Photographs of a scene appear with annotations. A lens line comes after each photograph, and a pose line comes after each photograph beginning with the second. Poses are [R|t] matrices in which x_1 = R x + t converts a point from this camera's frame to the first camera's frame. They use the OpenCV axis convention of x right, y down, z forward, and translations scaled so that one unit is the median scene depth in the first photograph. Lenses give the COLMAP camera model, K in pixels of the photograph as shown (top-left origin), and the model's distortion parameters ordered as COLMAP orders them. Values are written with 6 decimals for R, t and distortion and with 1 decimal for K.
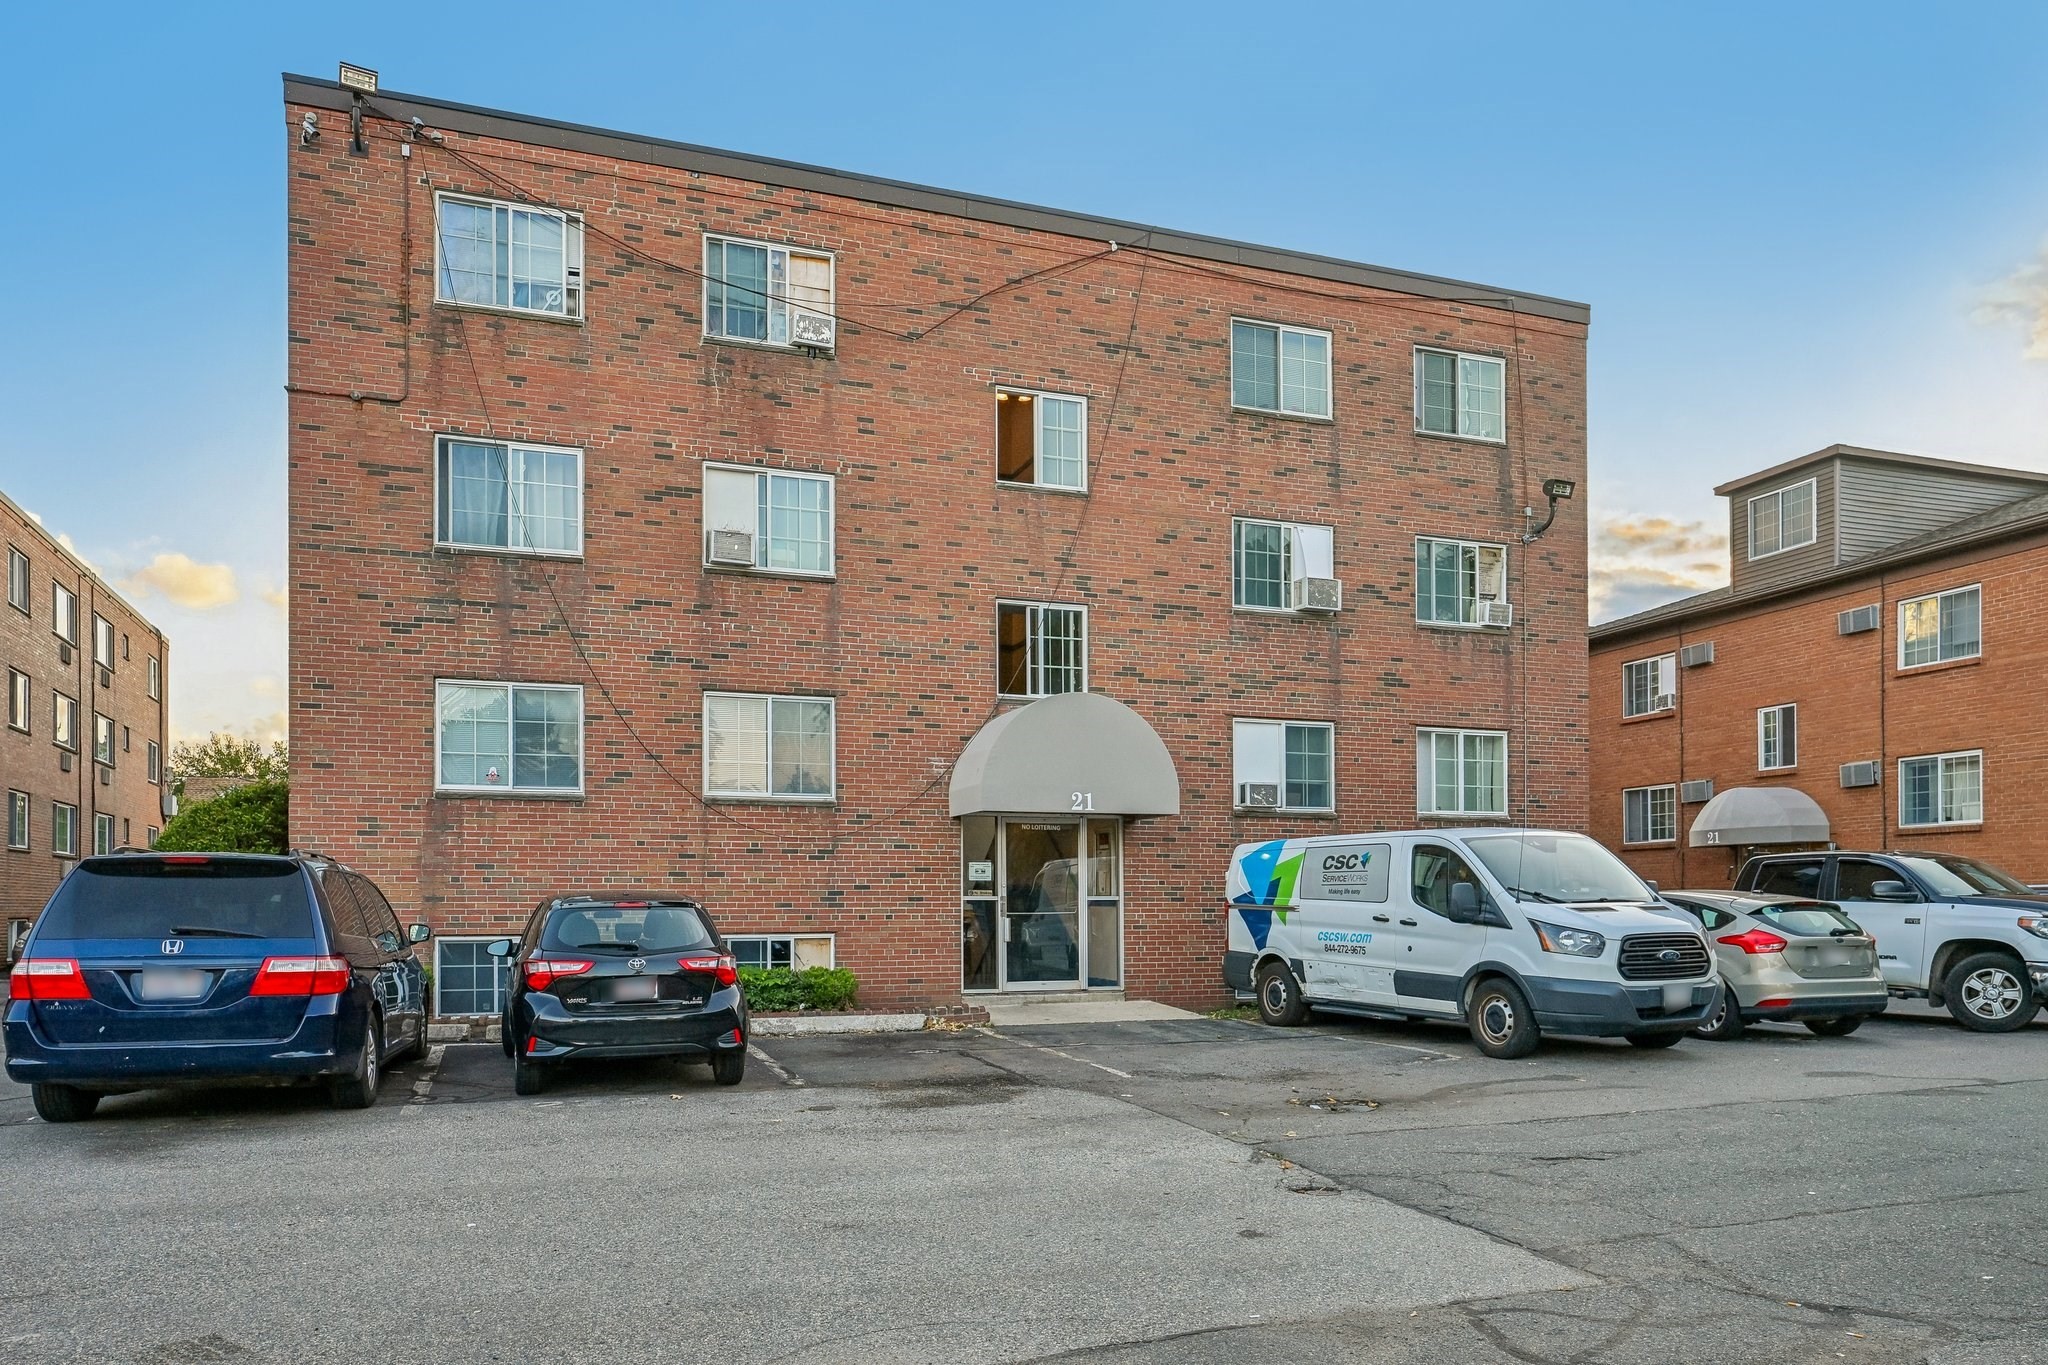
lens RADIAL K [[1398.0, 0, 1027.2], [0, 1398.0, 883.4], [0, 0, 1]] dist [0.000295, -0.000024]
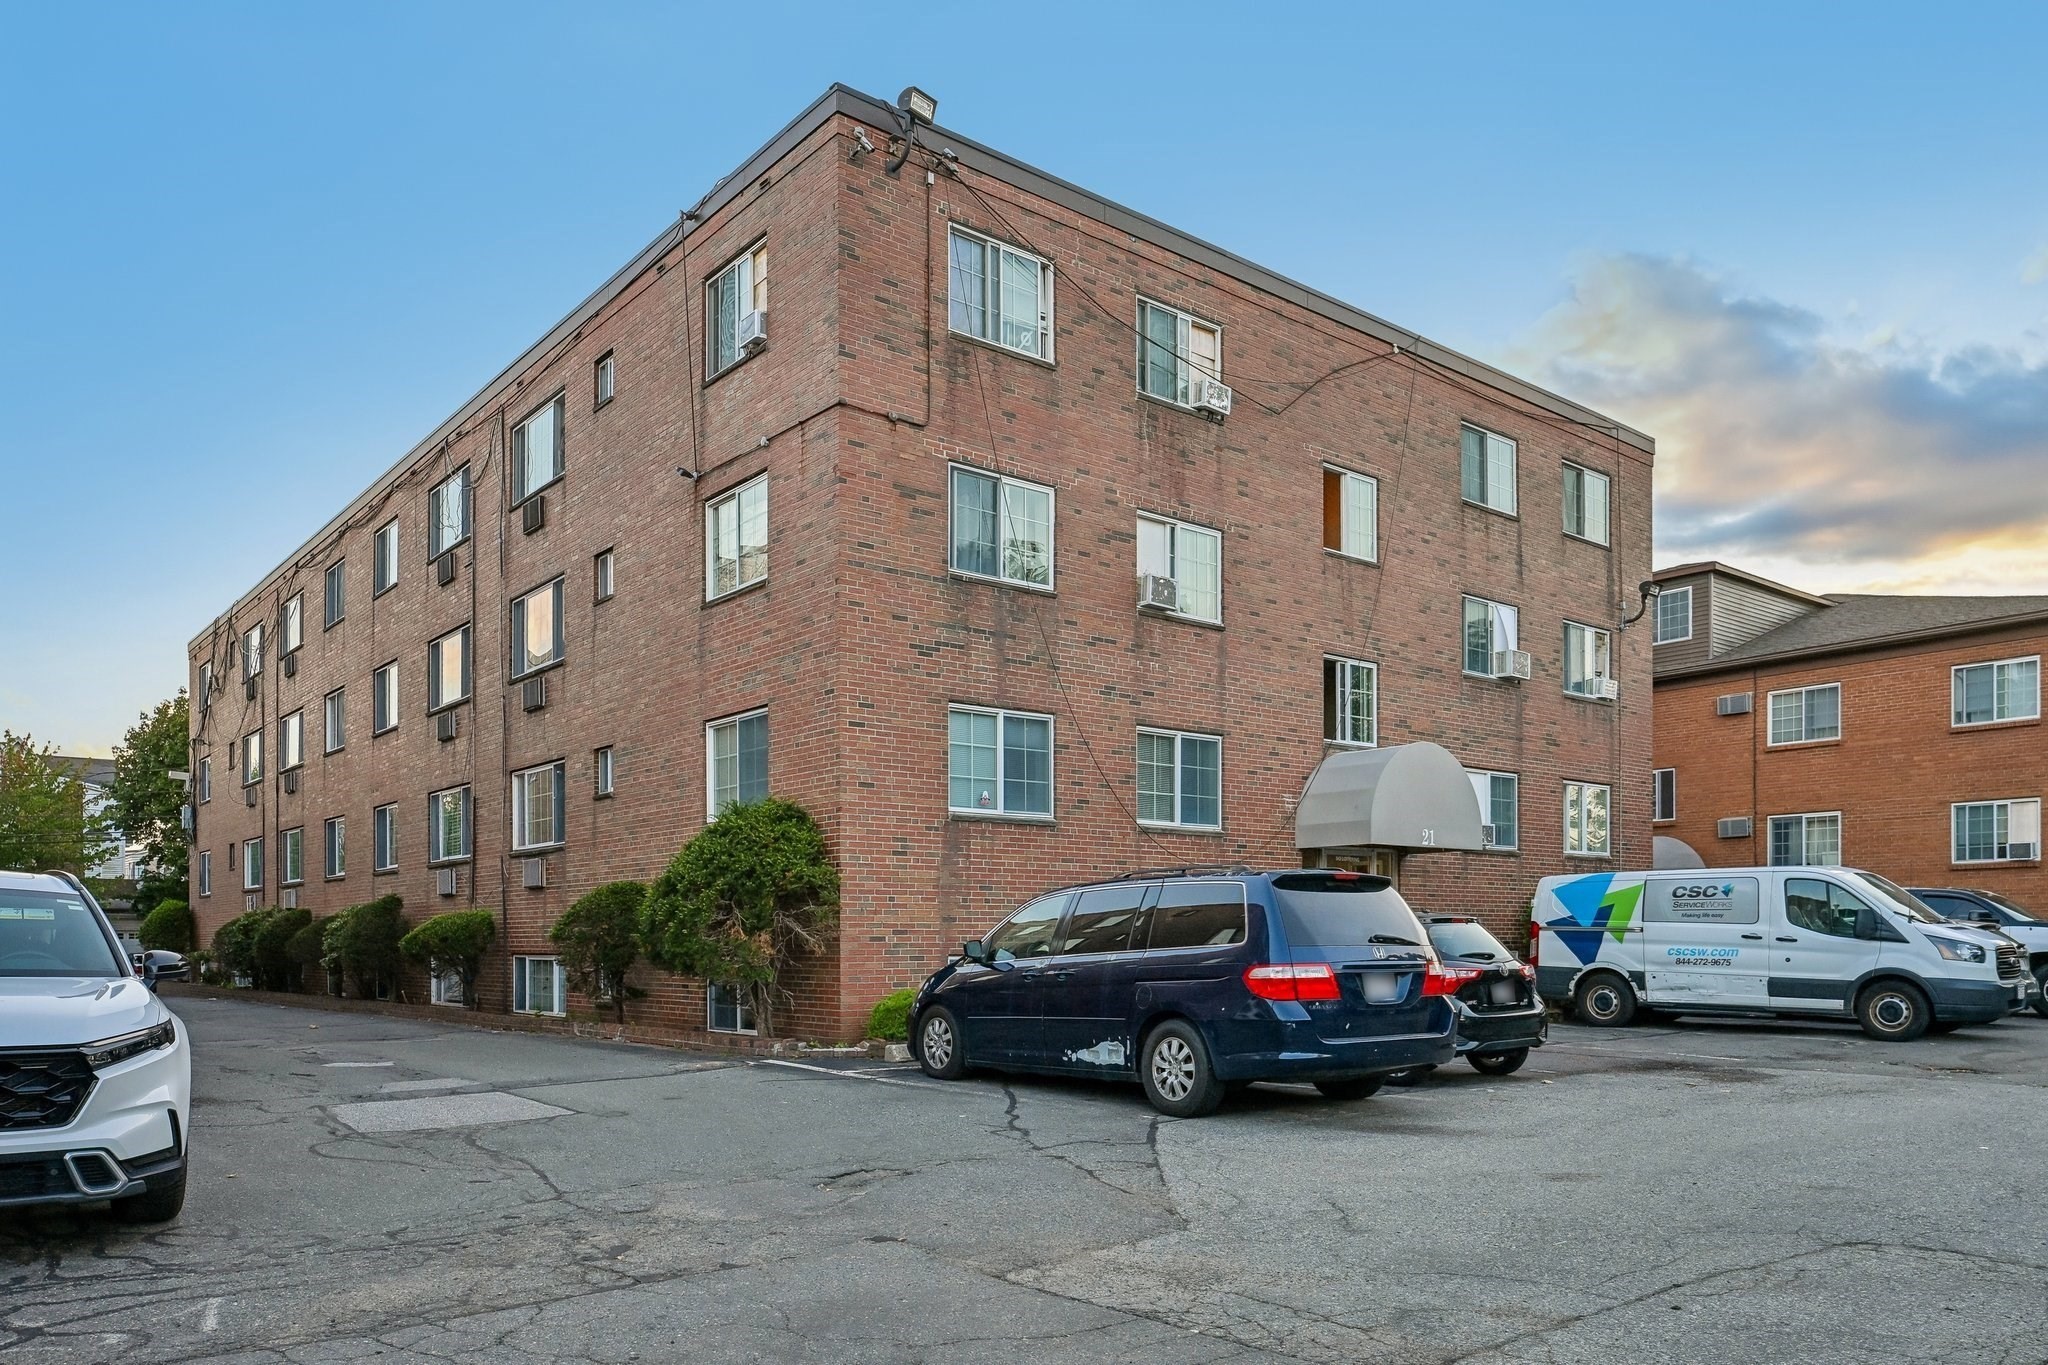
lens RADIAL K [[1435.9, 0, 1021.4], [0, 1435.9, 920.4], [0, 0, 1]] dist [0.001636, -0.000442]
pose [[0.943286, 0.003395, 0.331964, -0.657777], [-0.003917, 0.999992, 0.000904, 0.009853], [-0.331959, -0.002153, 0.943291, -0.002054]]
